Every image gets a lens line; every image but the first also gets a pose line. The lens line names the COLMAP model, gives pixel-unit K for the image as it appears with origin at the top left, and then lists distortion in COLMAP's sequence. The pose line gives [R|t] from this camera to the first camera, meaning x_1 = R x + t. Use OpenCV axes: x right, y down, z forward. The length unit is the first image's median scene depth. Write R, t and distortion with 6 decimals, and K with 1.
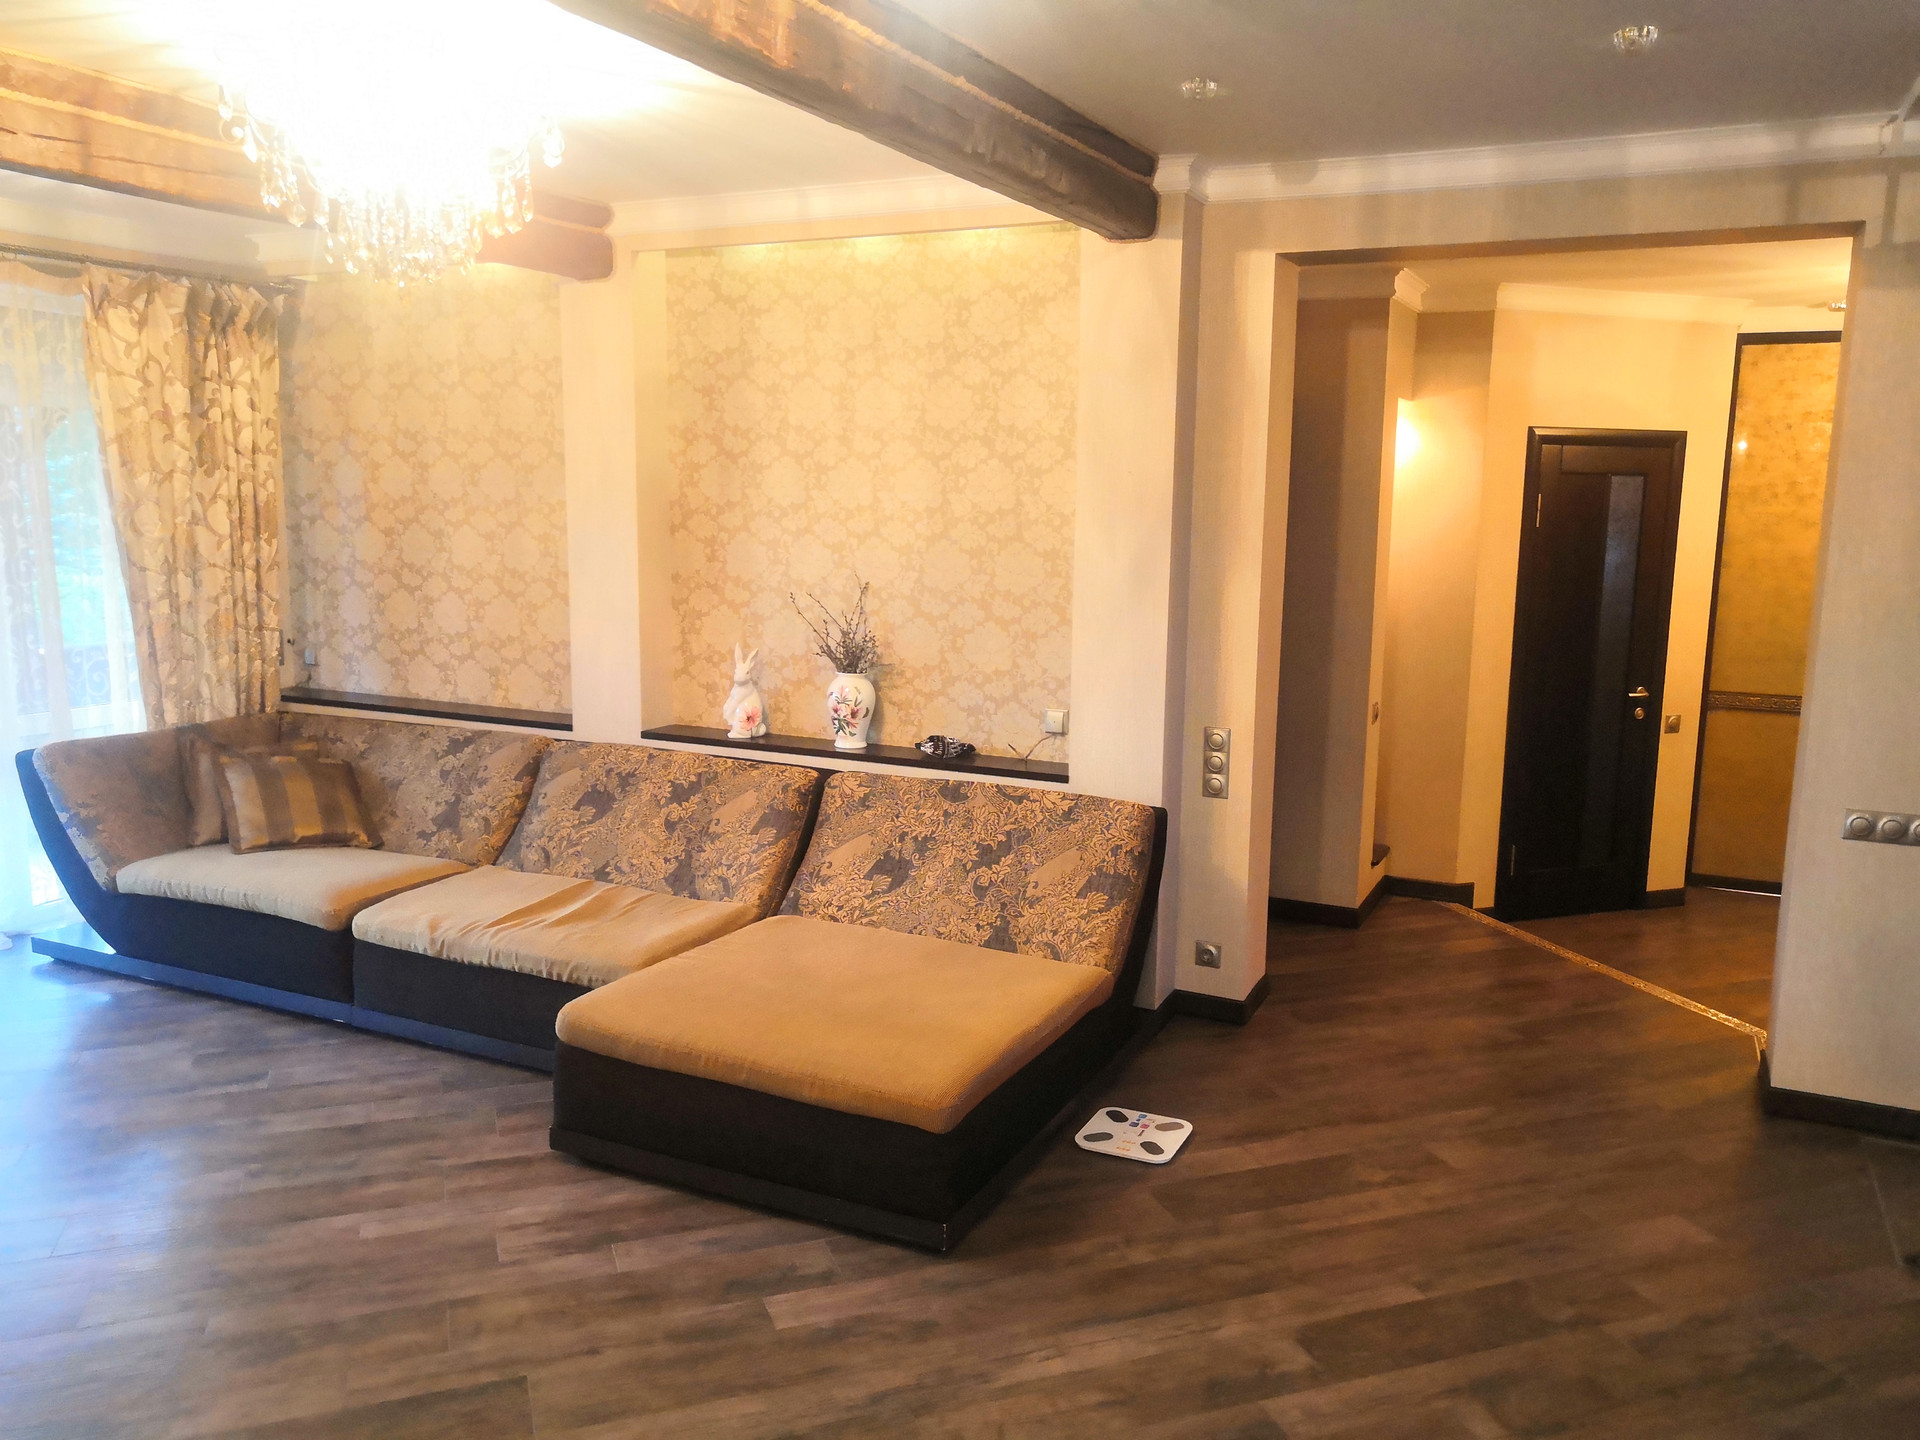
lens RADIAL K [[1478.3, 0, 948.2], [0, 1478.3, 734.9], [0, 0, 1]] dist [-0.001945, 0.008935]
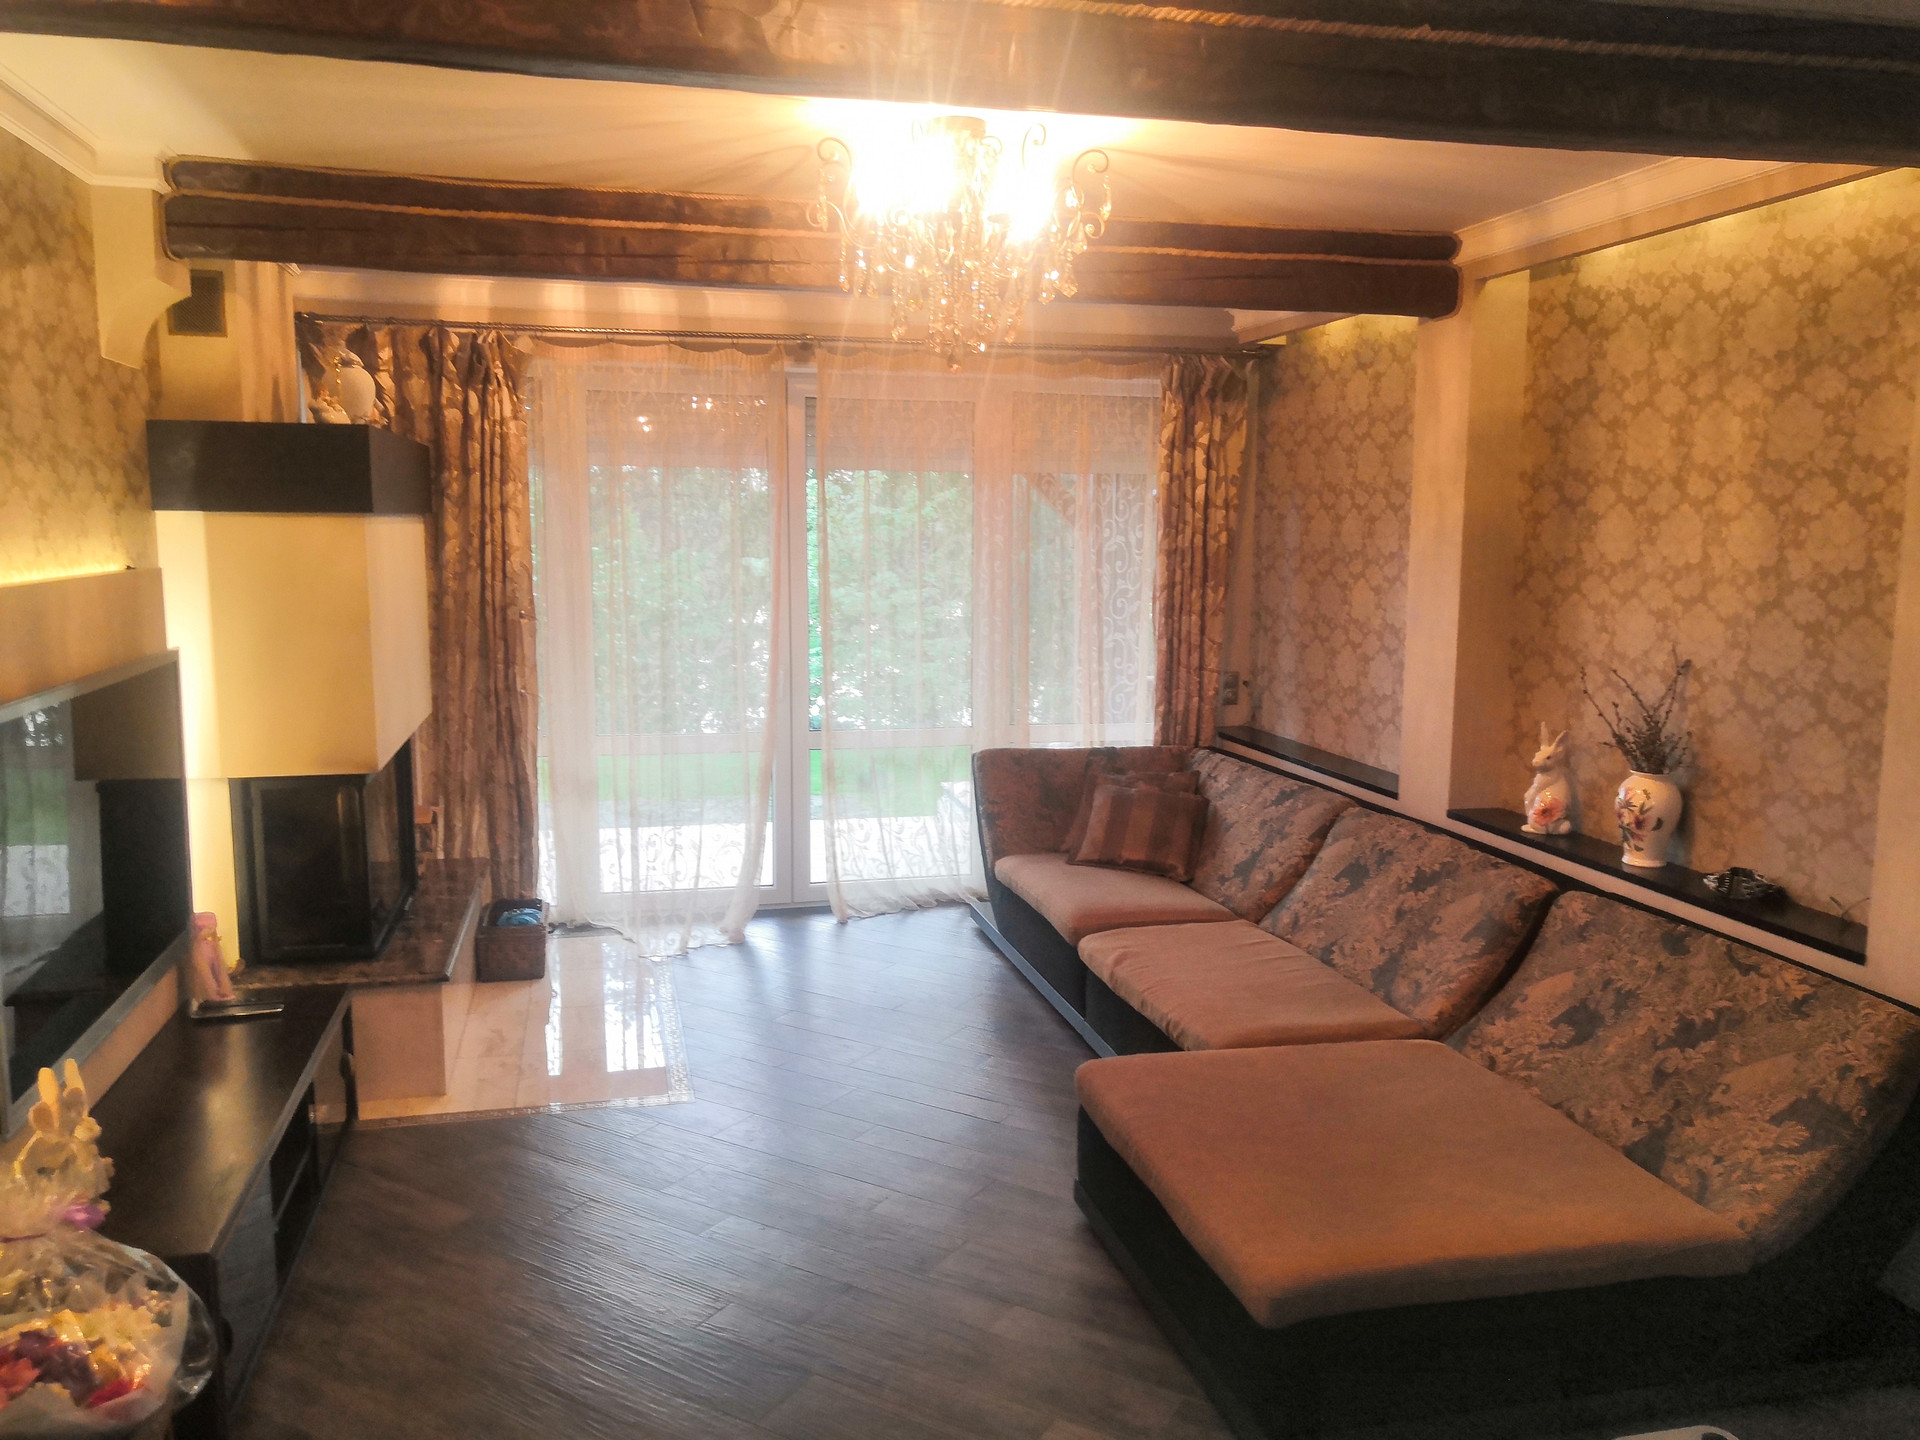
lens RADIAL K [[1474.5, 0, 960.0], [0, 1474.5, 720.0], [0, 0, 1]] dist [-0.010017, 0.030402]
pose [[0.639960, 0.096414, -0.762336, 0.299575], [-0.131686, 0.991181, 0.014809, -0.032665], [0.757040, 0.090911, 0.647012, 0.202597]]
